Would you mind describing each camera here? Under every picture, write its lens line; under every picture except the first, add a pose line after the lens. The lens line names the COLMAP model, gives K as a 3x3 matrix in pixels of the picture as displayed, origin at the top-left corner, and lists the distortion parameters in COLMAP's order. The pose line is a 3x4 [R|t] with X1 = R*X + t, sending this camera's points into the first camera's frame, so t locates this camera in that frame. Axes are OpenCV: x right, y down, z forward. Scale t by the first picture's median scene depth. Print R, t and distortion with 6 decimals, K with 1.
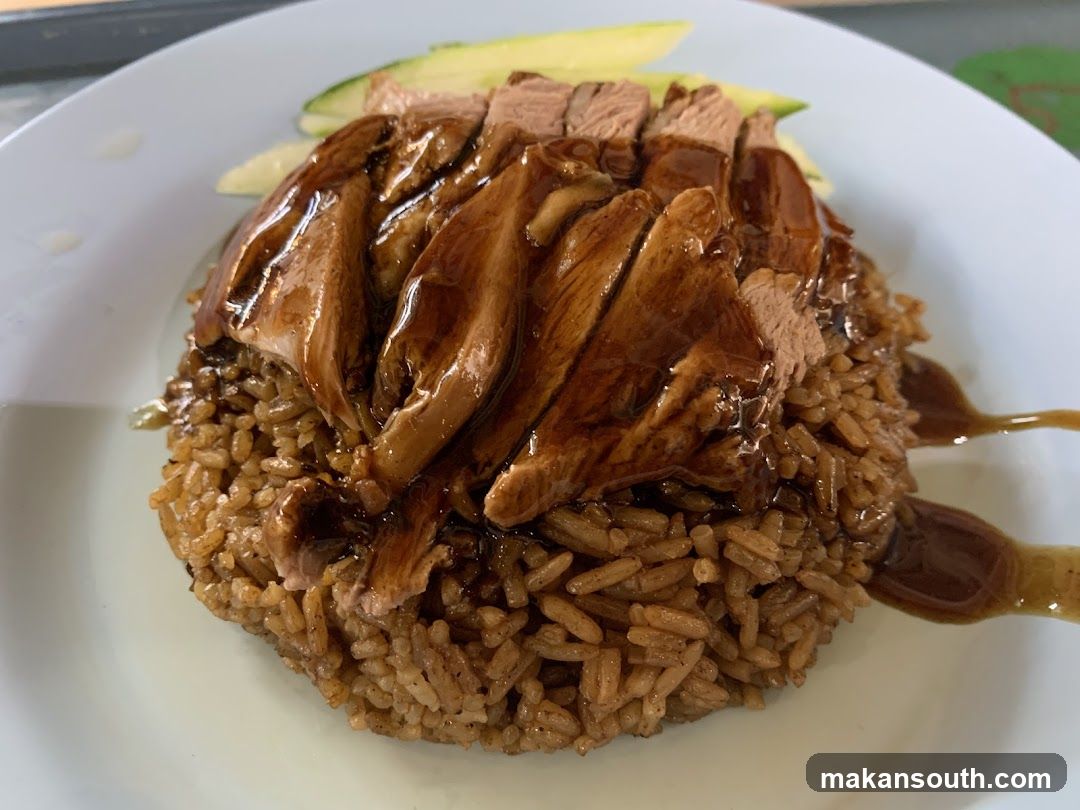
lens RADIAL K [[773.1, 0, 540.0], [0, 773.1, 405.0], [0, 0, 1]] dist [0.115850, -0.120716]
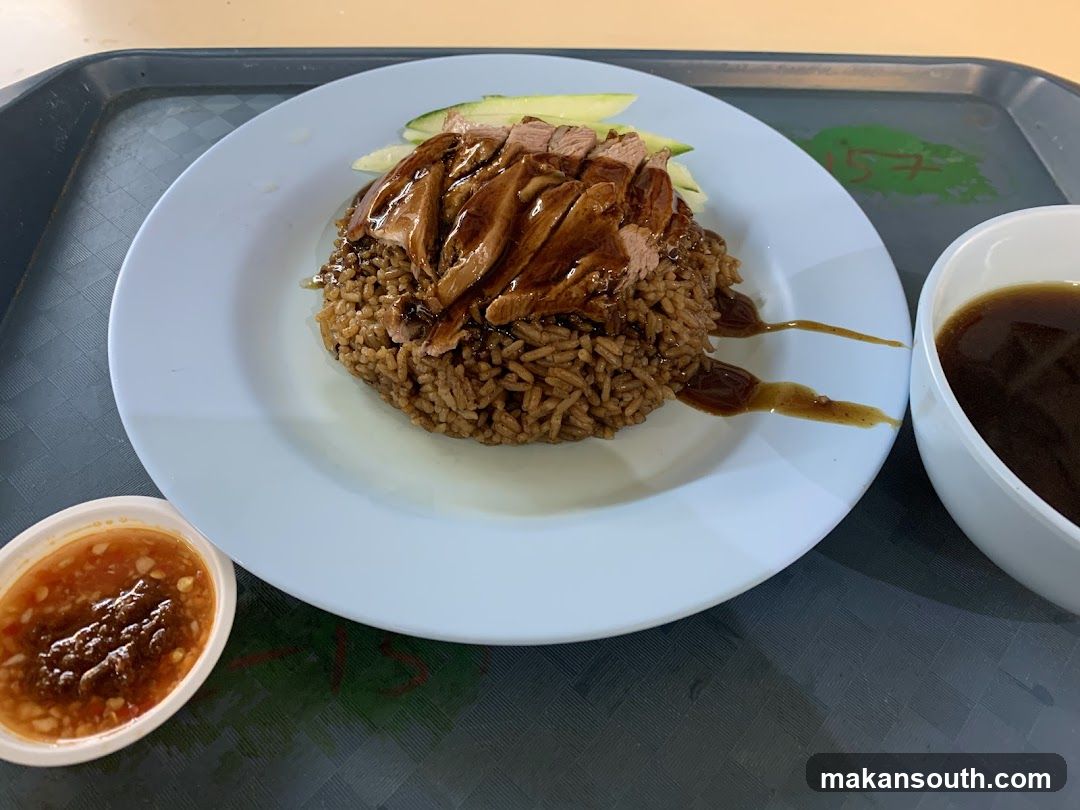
lens RADIAL K [[896.7, 0, 540.0], [0, 896.7, 405.0], [0, 0, 1]] dist [0.402624, -0.215909]
pose [[0.994606, 0.093853, -0.044161, 0.197281], [-0.097439, 0.991376, -0.087627, 0.538258], [0.035557, 0.091458, 0.995174, -1.369448]]
